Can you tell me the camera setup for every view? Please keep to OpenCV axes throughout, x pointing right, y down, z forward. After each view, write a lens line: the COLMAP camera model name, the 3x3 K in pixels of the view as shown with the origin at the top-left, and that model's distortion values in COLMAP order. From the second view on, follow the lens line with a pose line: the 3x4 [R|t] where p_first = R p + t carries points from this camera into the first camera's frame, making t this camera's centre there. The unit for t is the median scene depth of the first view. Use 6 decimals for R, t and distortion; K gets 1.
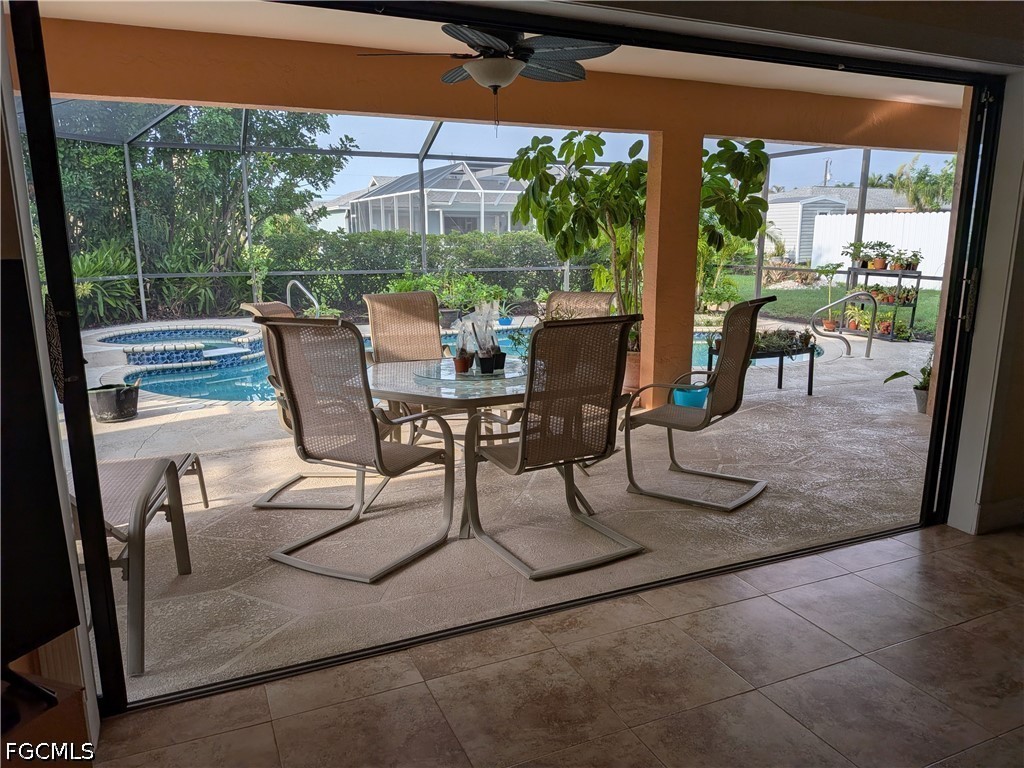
lens RADIAL K [[716.5, 0, 512.0], [0, 716.5, 384.0], [0, 0, 1]] dist [-0.003515, -0.001495]
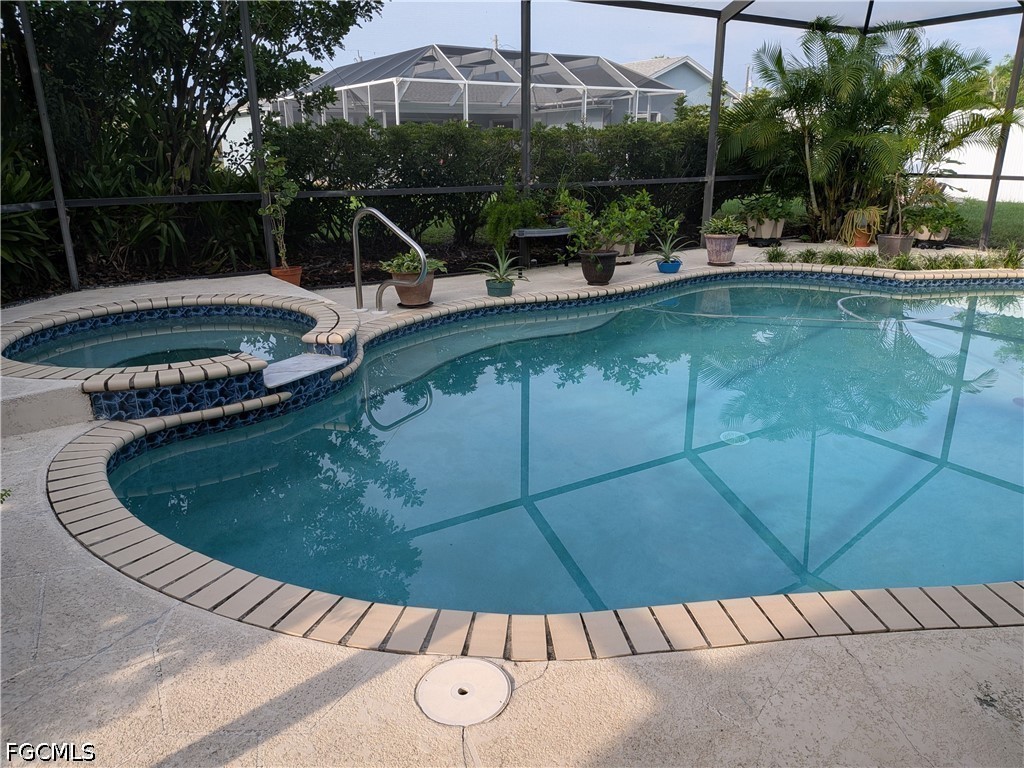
lens RADIAL K [[738.2, 0, 512.0], [0, 738.2, 384.0], [0, 0, 1]] dist [-0.007212, -0.001876]
pose [[0.991818, -0.045419, 0.119305, -0.276841], [0.032439, 0.993559, 0.108569, -0.071238], [-0.123468, -0.103811, 0.986904, 0.436408]]
